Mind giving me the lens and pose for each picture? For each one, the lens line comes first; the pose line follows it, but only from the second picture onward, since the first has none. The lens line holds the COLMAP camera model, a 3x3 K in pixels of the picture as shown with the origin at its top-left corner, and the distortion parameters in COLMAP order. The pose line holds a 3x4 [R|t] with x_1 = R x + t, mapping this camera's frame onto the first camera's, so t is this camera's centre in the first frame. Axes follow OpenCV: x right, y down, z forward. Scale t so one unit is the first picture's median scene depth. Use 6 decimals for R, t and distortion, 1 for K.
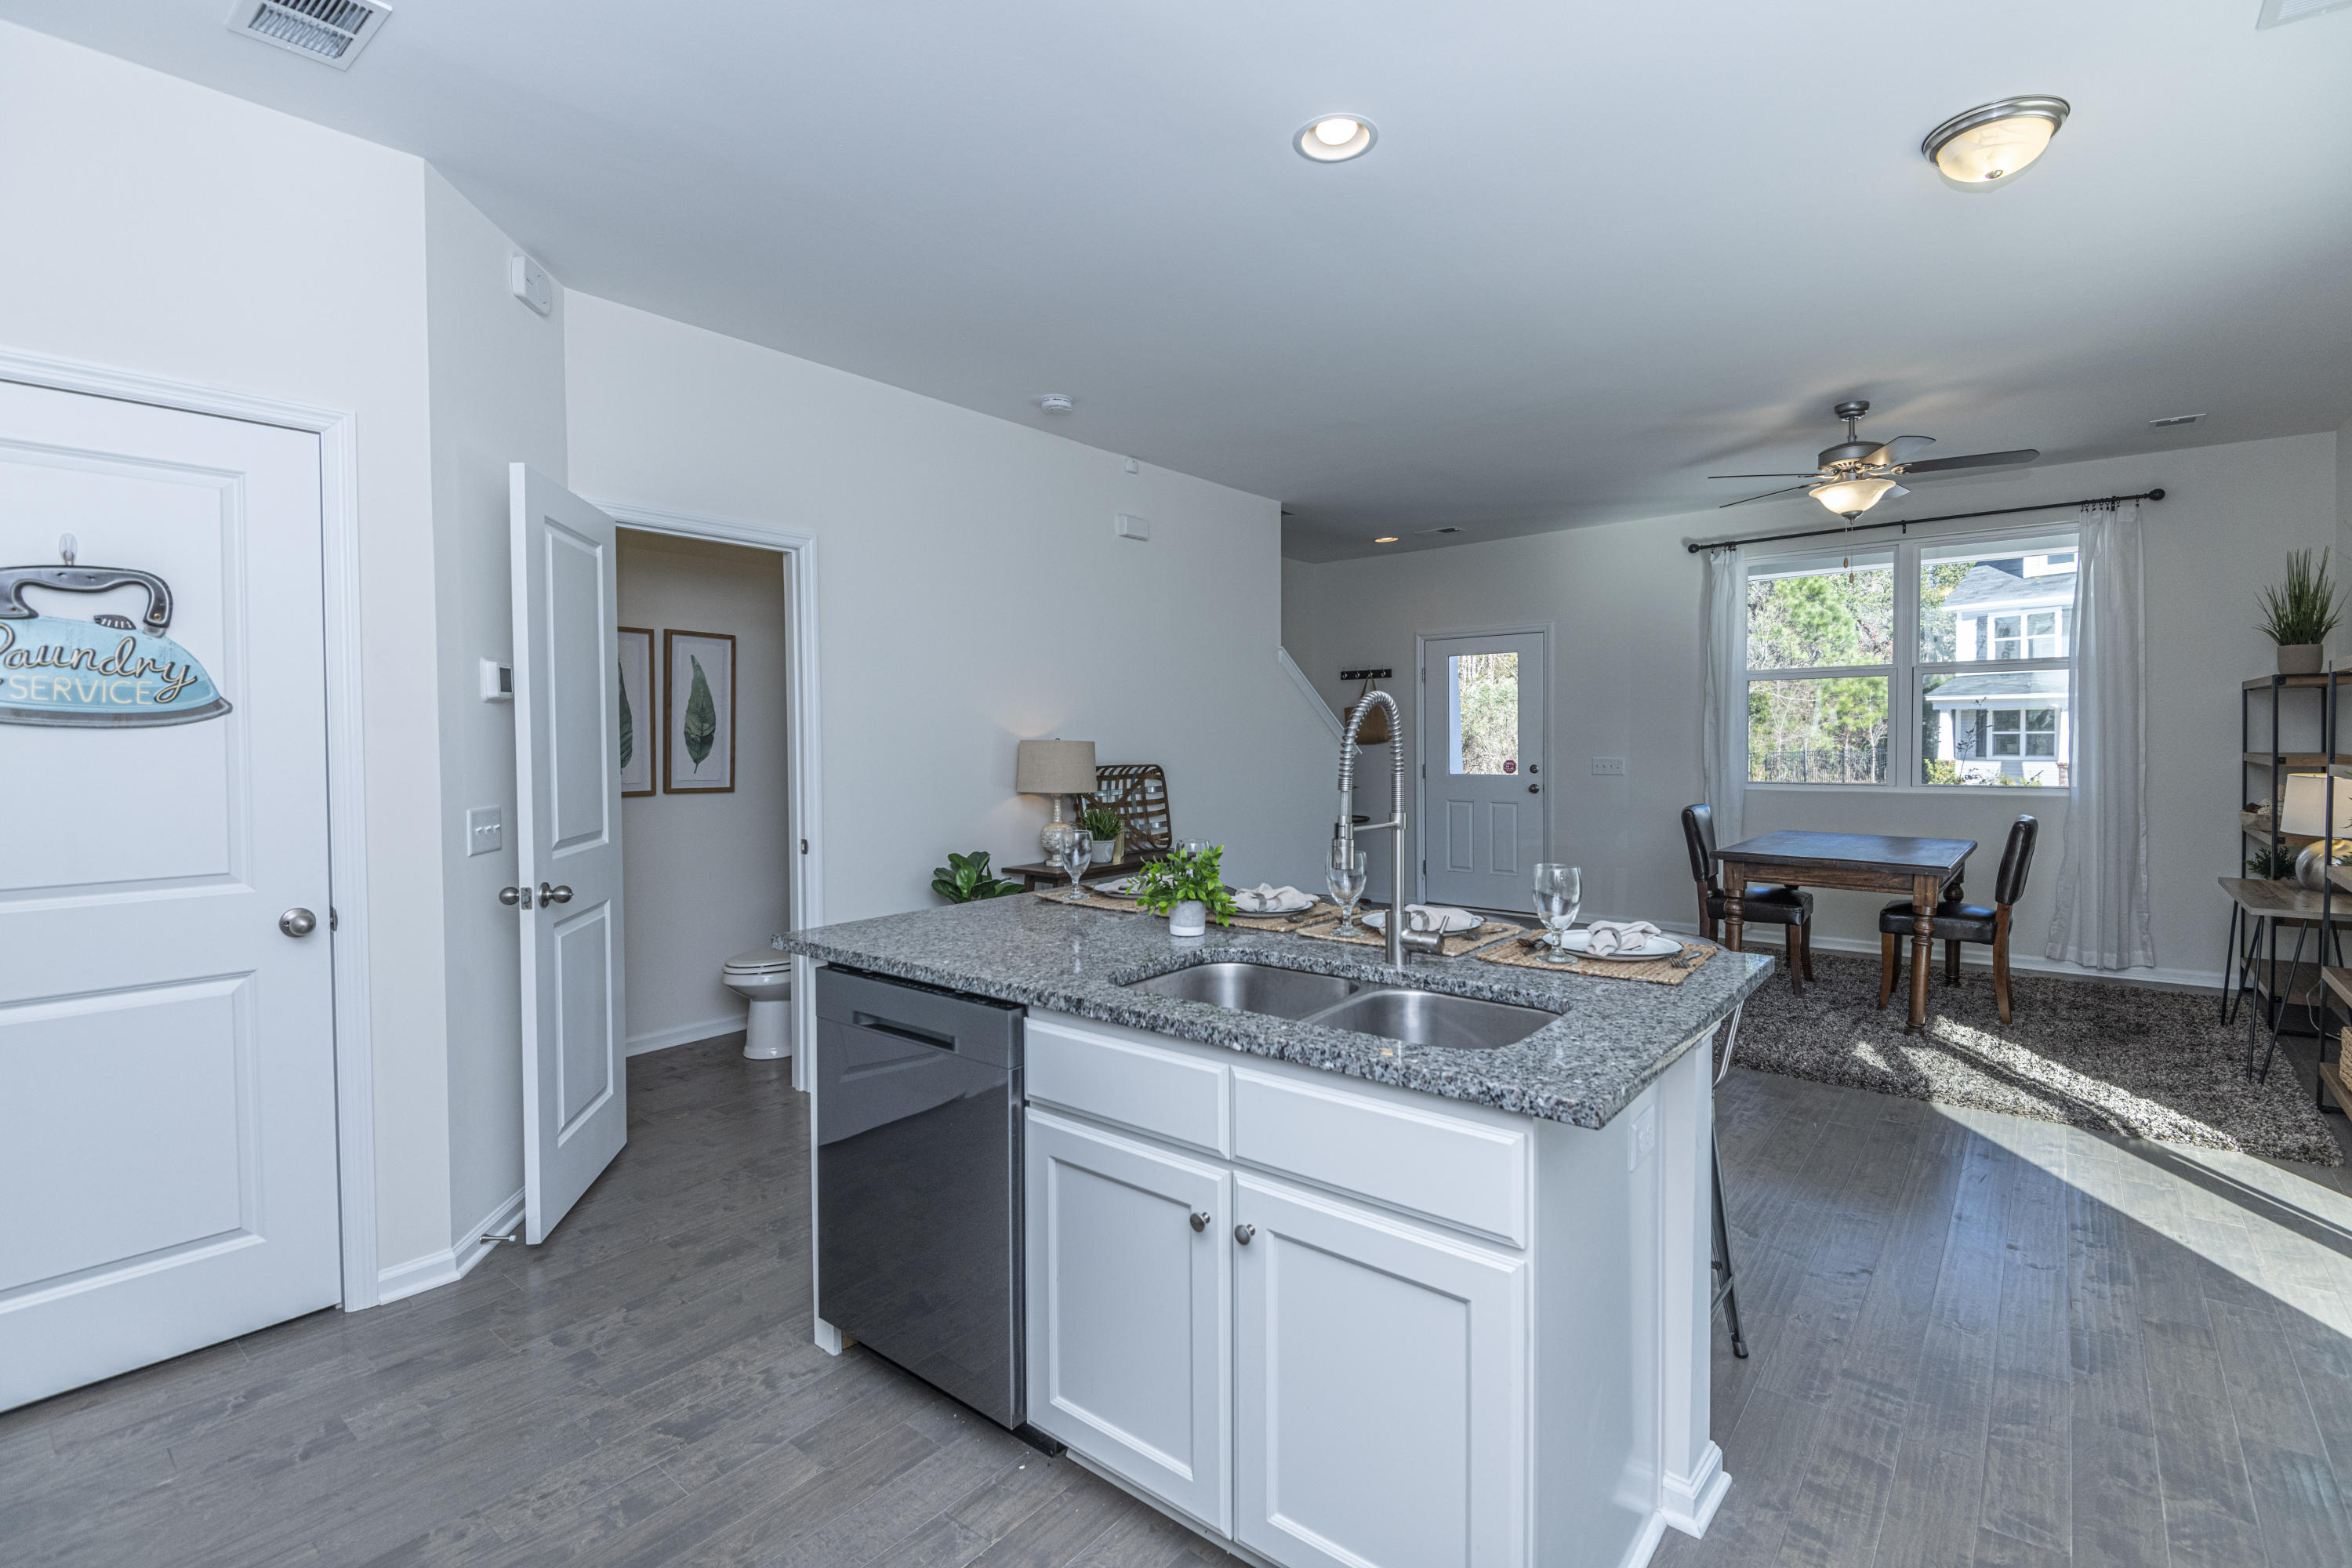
lens RADIAL K [[1057.5, 0, 1170.0], [0, 1057.5, 743.9], [0, 0, 1]] dist [0.019329, -0.019918]
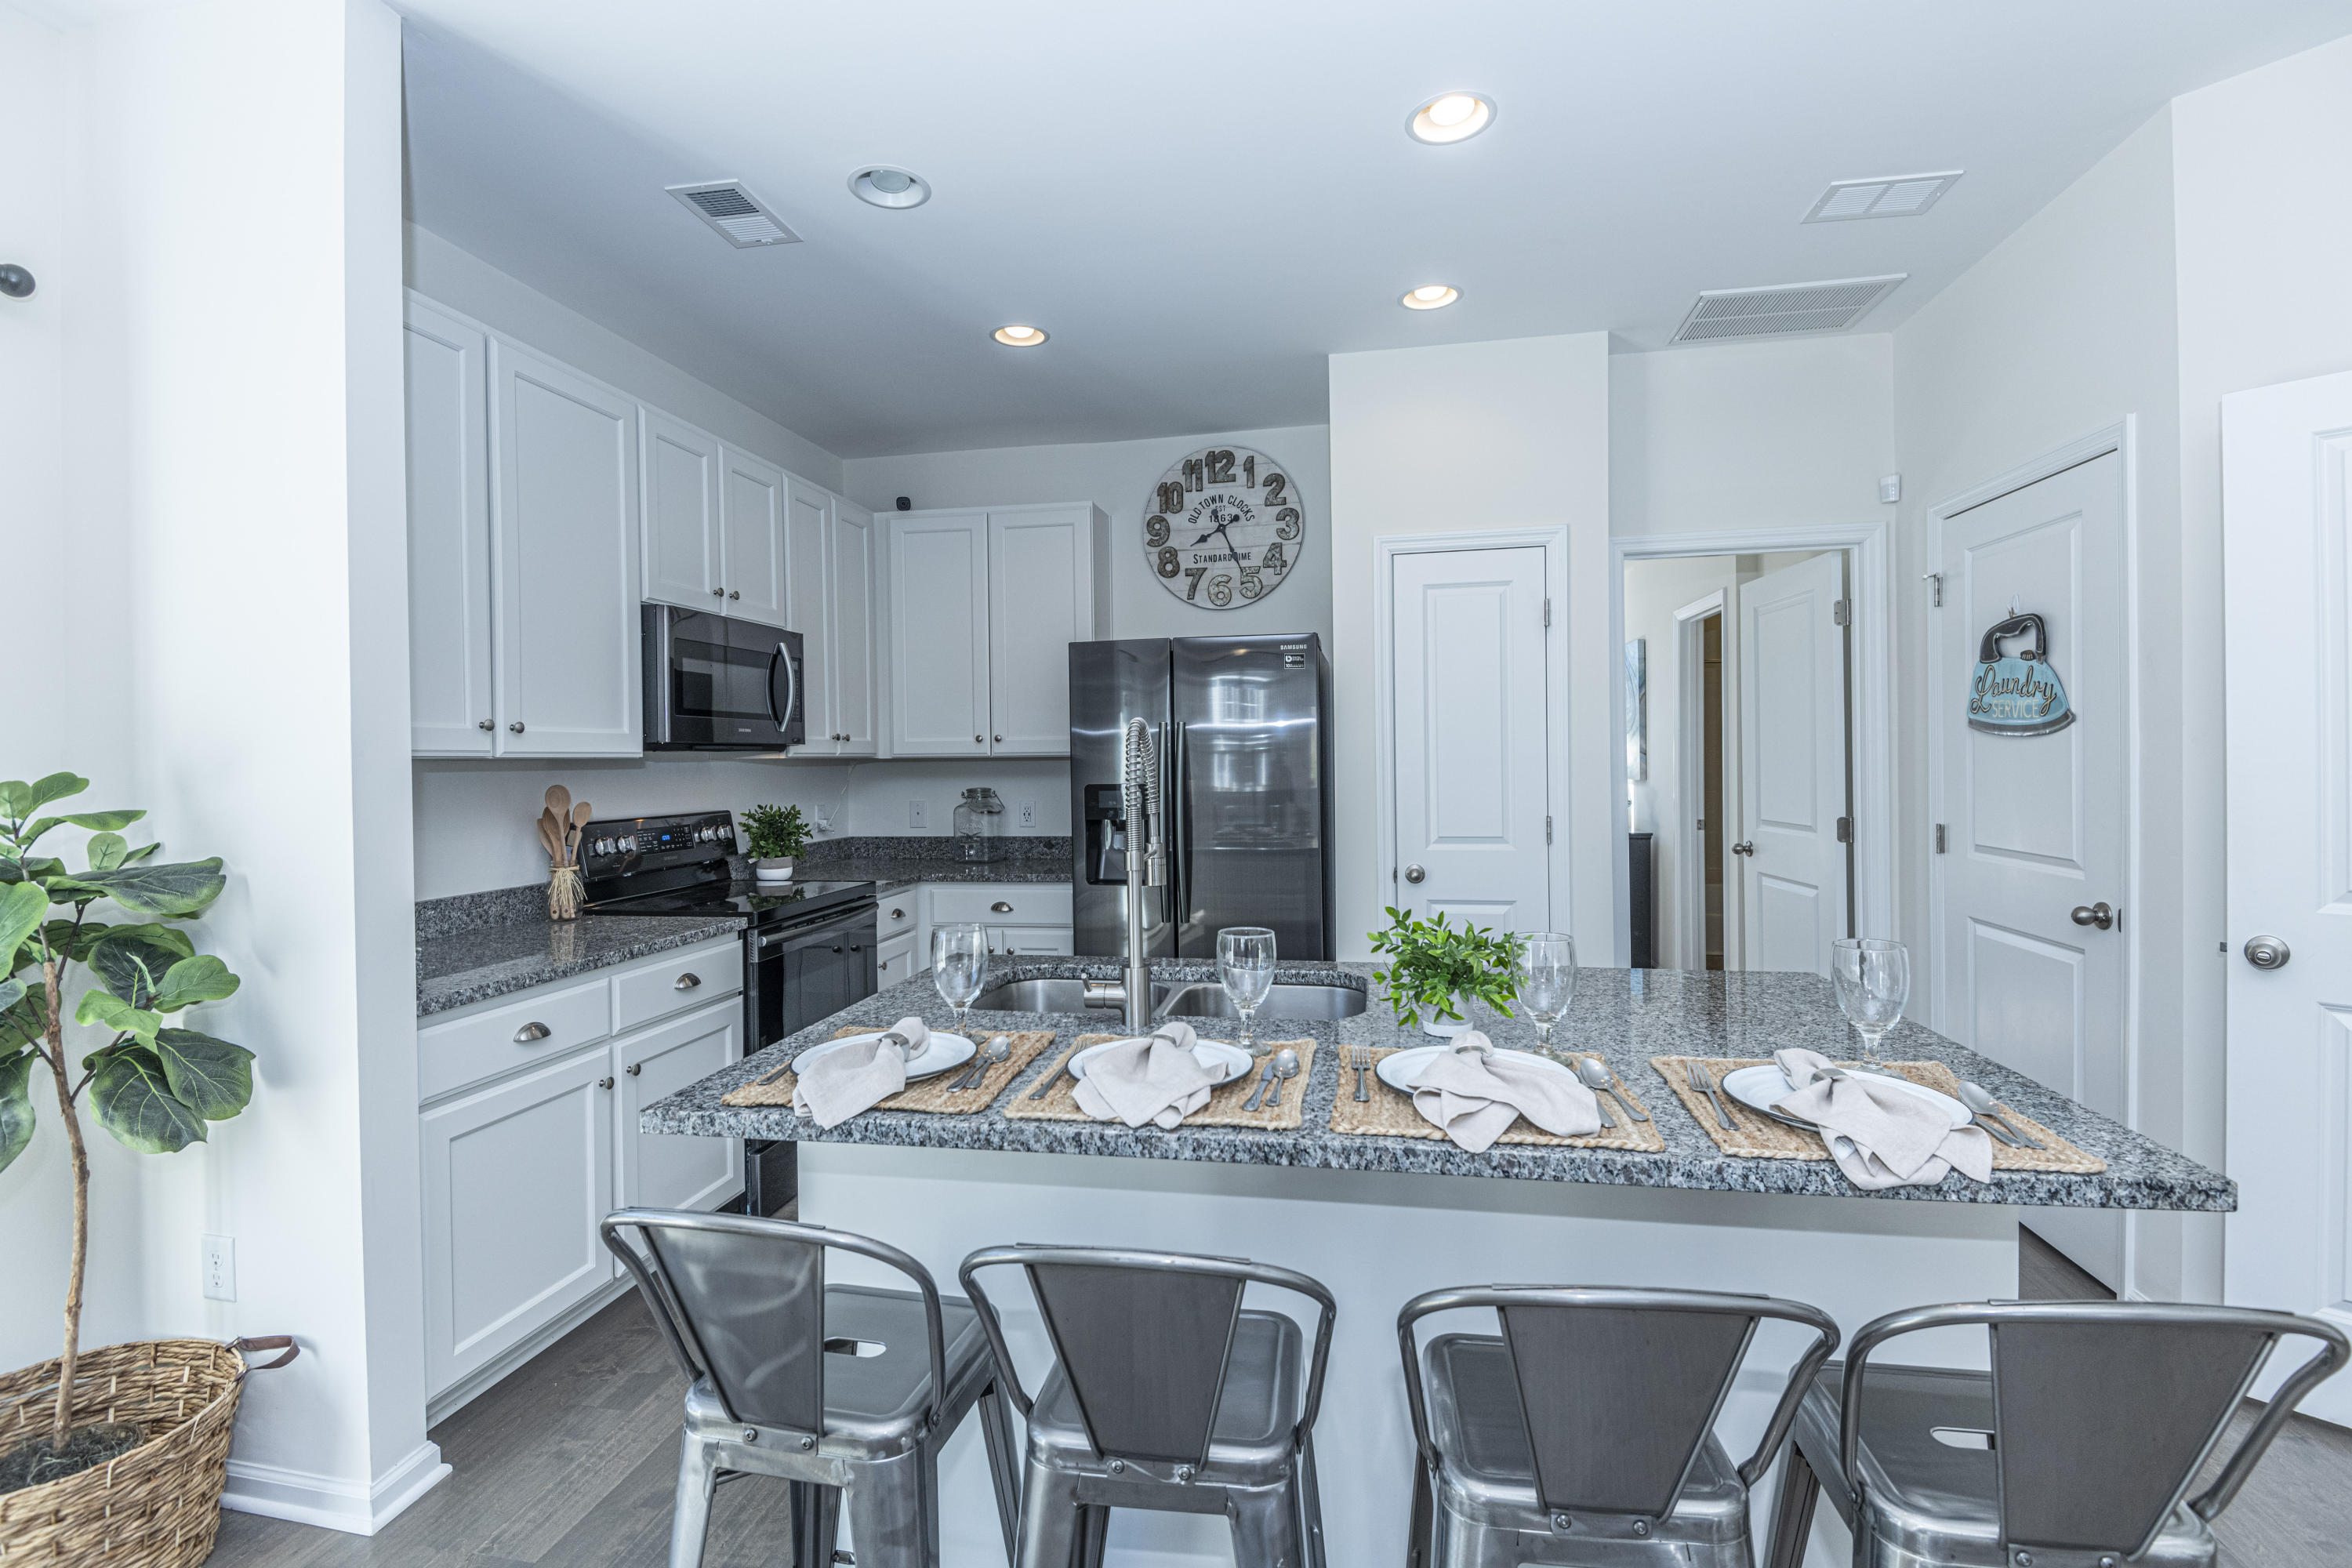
lens RADIAL K [[1057.5, 0, 1181.3], [0, 1057.5, 766.1], [0, 0, 1]] dist [0.019329, -0.019918]
pose [[-0.873758, 0.014688, -0.486139, 0.220475], [0.007643, 0.999835, 0.016472, -0.004143], [0.486301, 0.010677, -0.873726, 0.670599]]
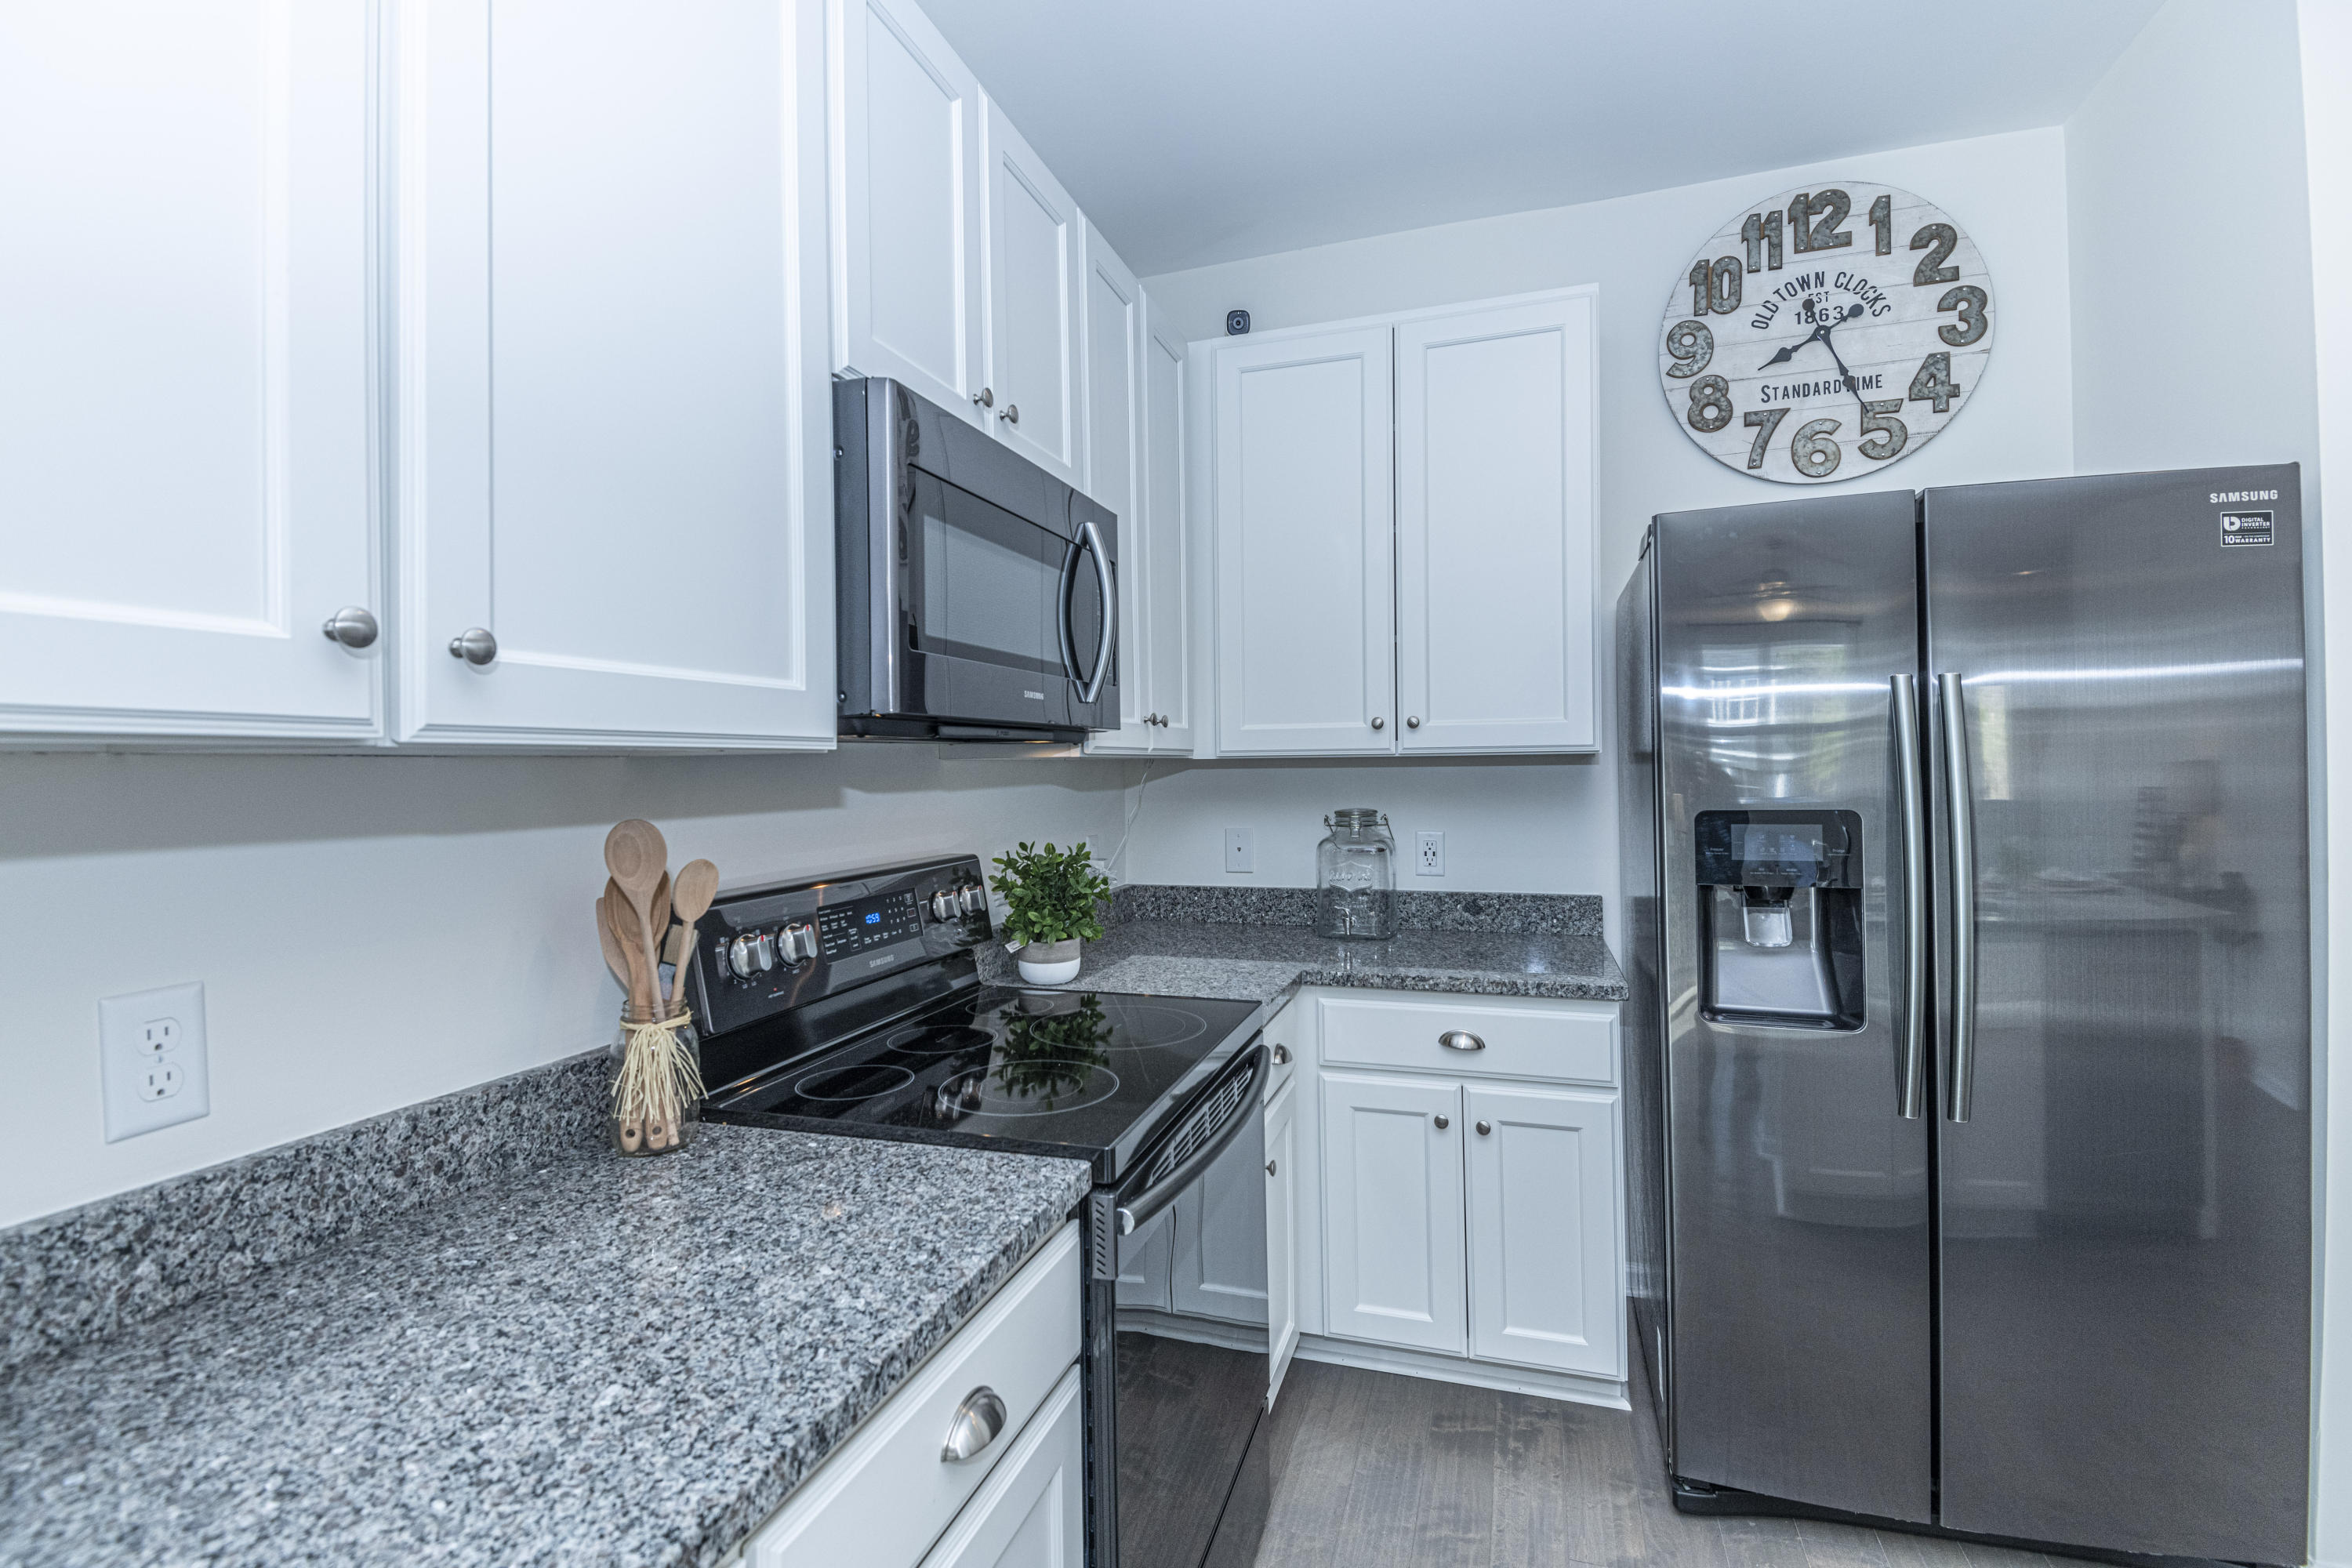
lens RADIAL K [[1057.5, 0, 1172.8], [0, 1057.5, 768.6], [0, 0, 1]] dist [0.019329, -0.019918]
pose [[-0.930365, 0.014143, -0.366361, 0.211777], [0.010296, 0.999869, 0.012451, 0.000568], [0.366489, 0.007812, -0.930389, 0.247326]]
